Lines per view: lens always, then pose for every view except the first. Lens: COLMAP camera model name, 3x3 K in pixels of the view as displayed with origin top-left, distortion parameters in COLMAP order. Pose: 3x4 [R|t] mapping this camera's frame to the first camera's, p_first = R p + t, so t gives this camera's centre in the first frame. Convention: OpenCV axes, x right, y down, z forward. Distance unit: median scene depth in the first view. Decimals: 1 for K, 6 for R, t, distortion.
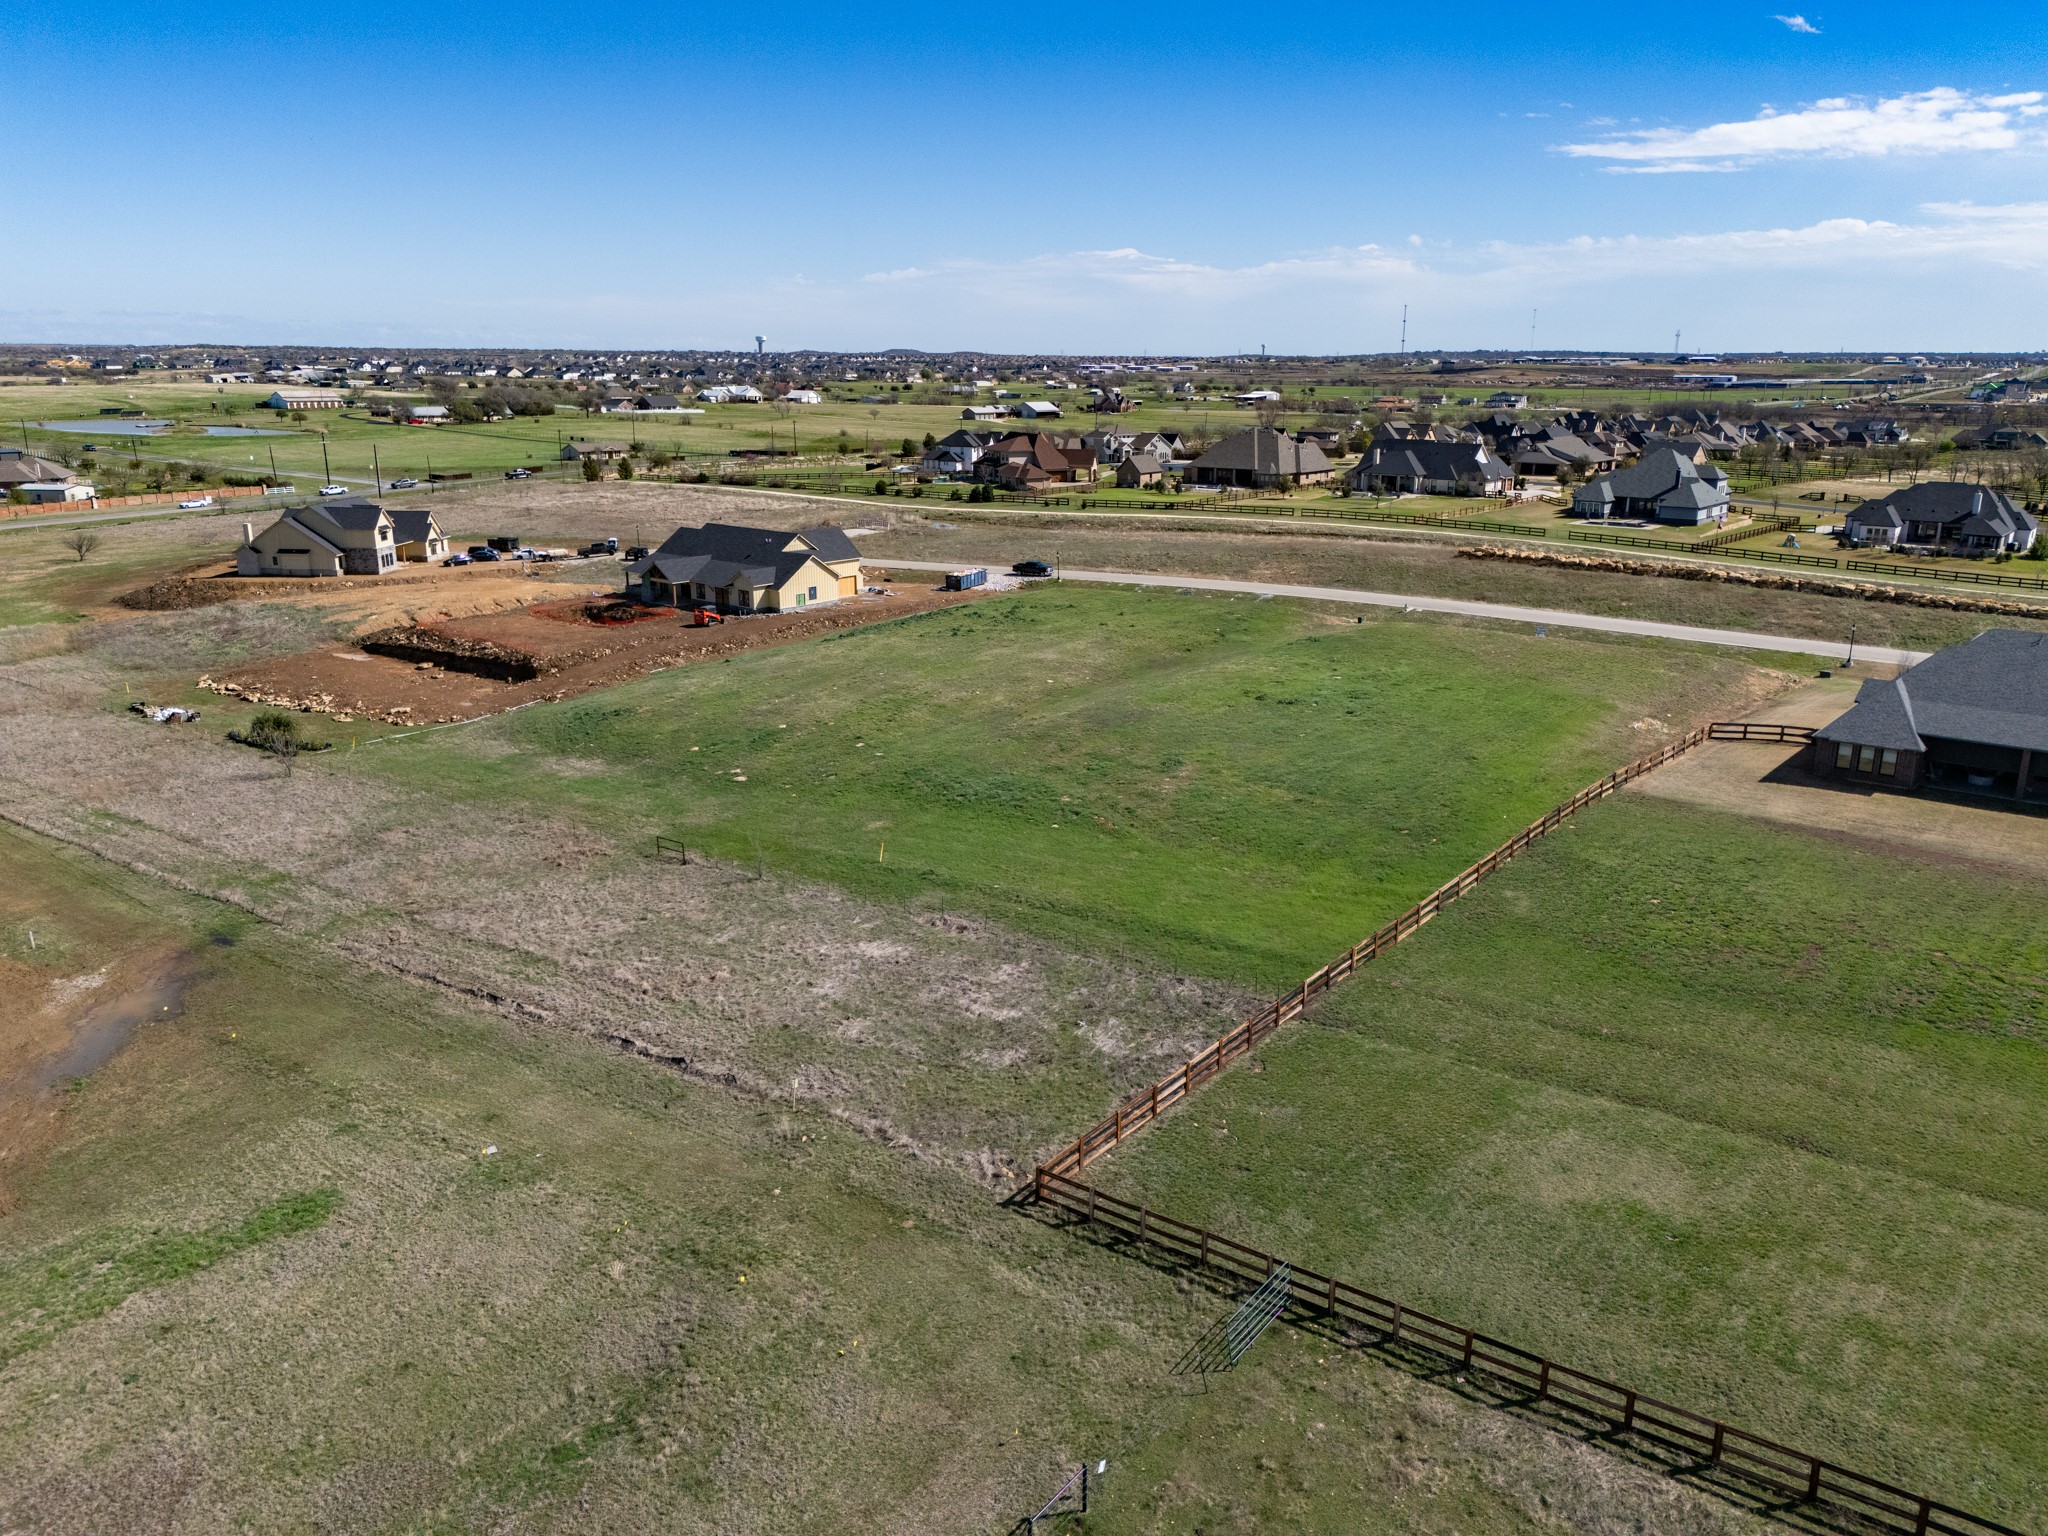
lens RADIAL K [[1497.3, 0, 1028.0], [0, 1497.3, 773.9], [0, 0, 1]] dist [0.069266, -0.058537]
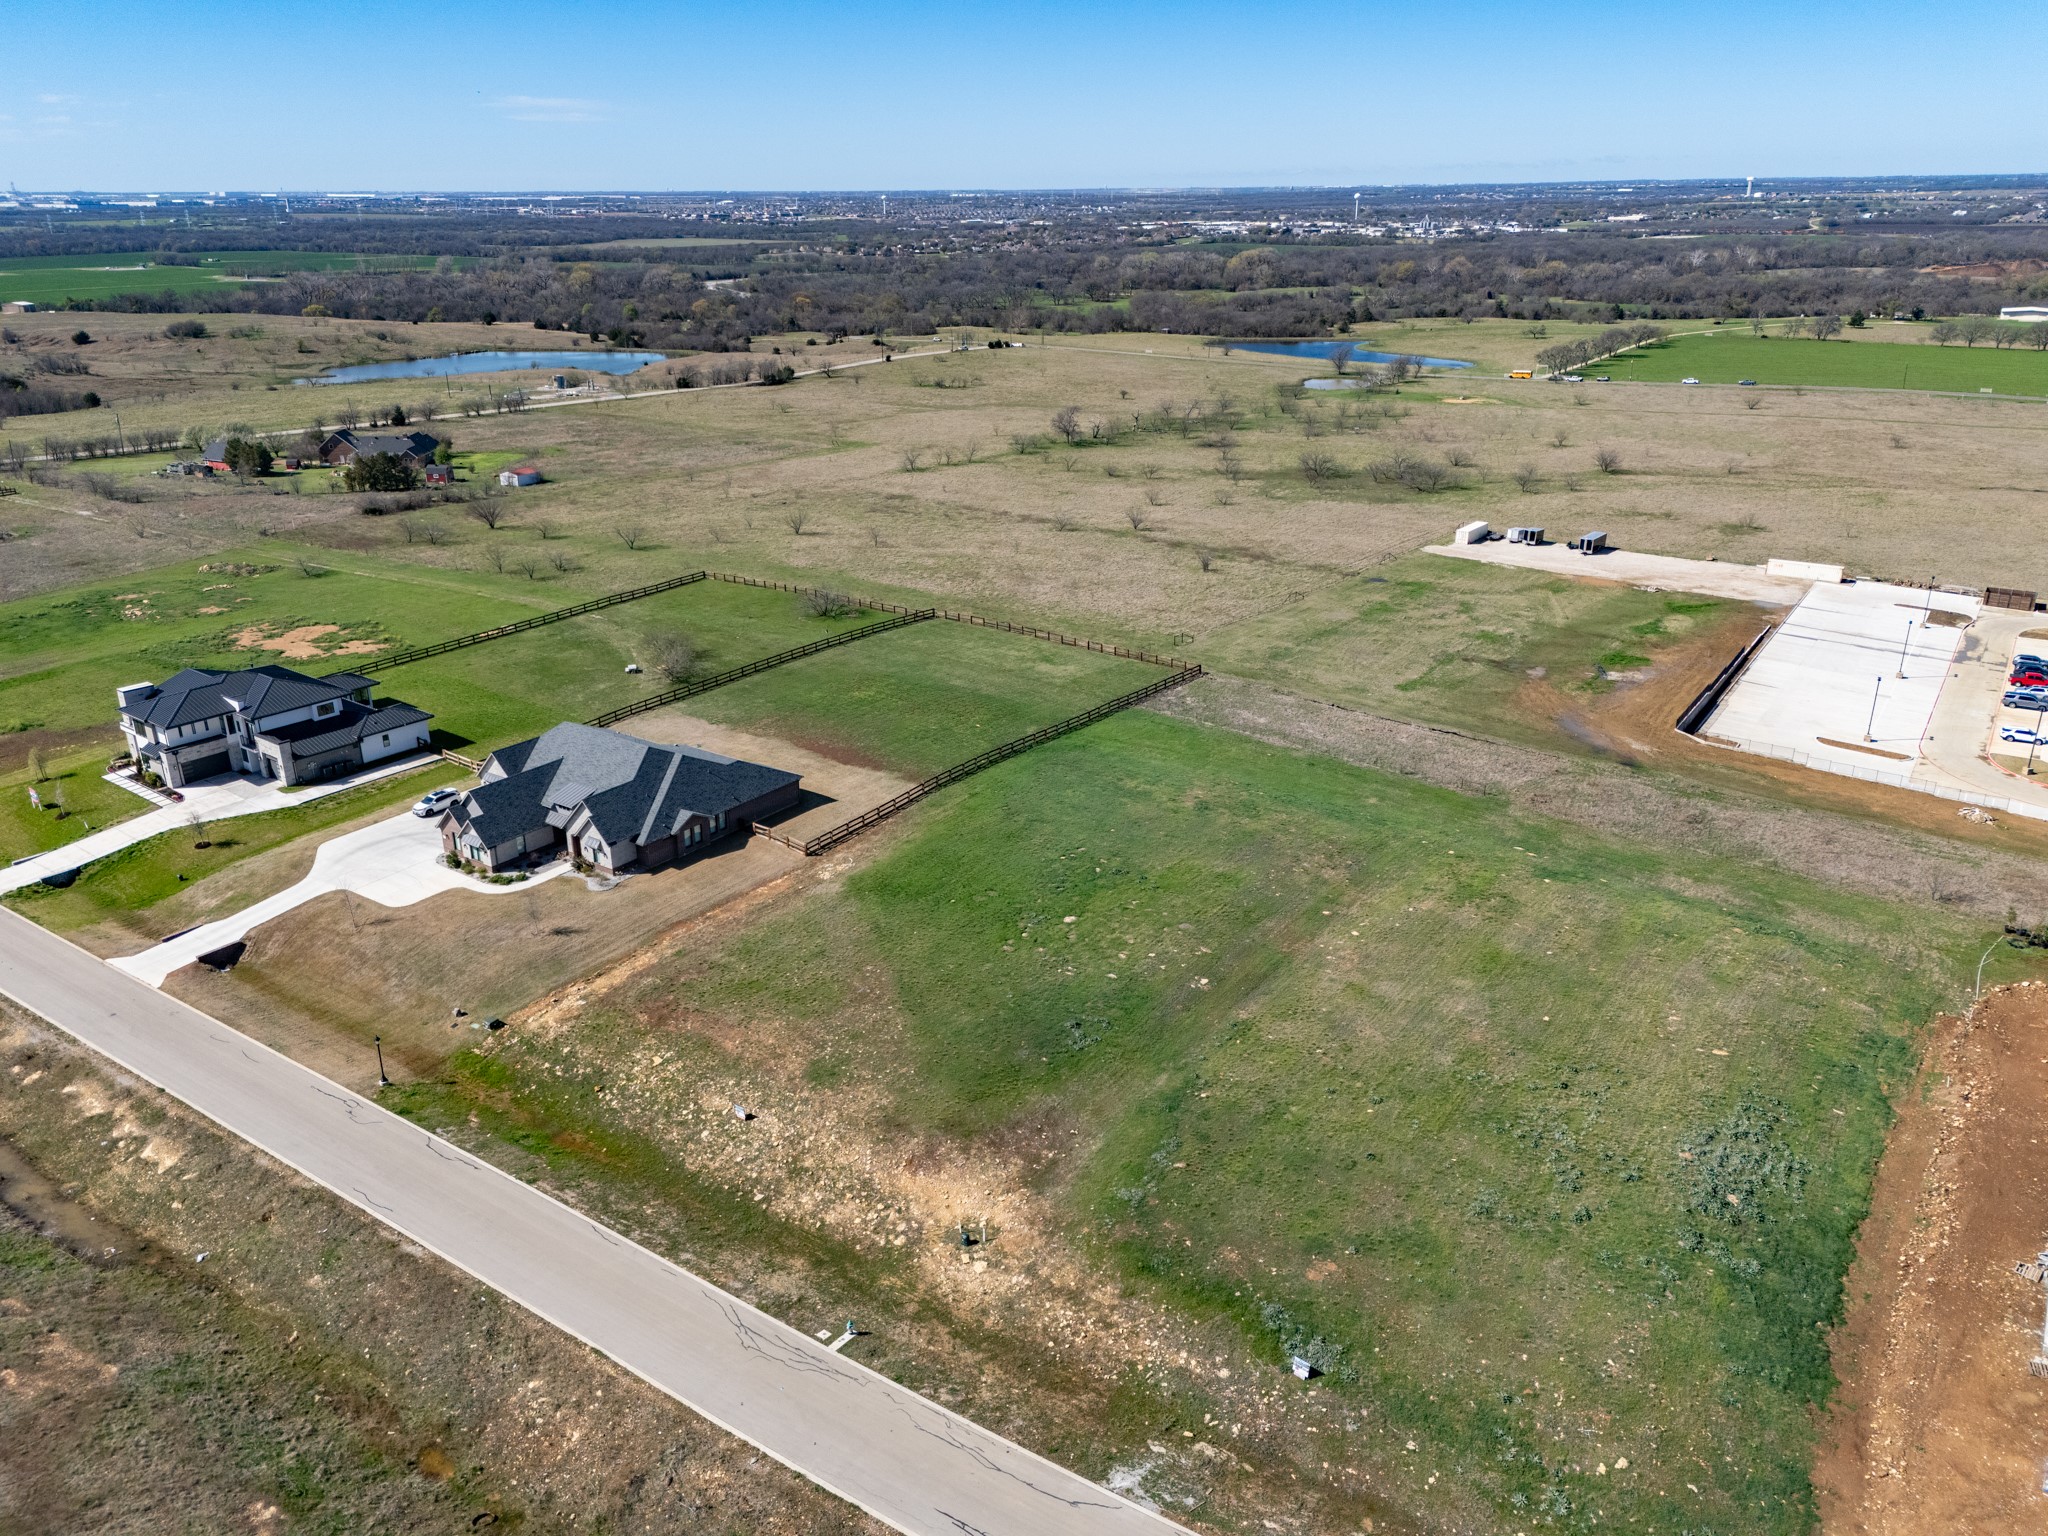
lens RADIAL K [[1497.3, 0, 1032.7], [0, 1497.3, 775.0], [0, 0, 1]] dist [0.069266, -0.058537]
pose [[-0.996947, 0.029063, -0.072464, 0.390923], [-0.020063, 0.801598, 0.597526, -0.968036], [0.075453, 0.597156, -0.798568, 2.266422]]
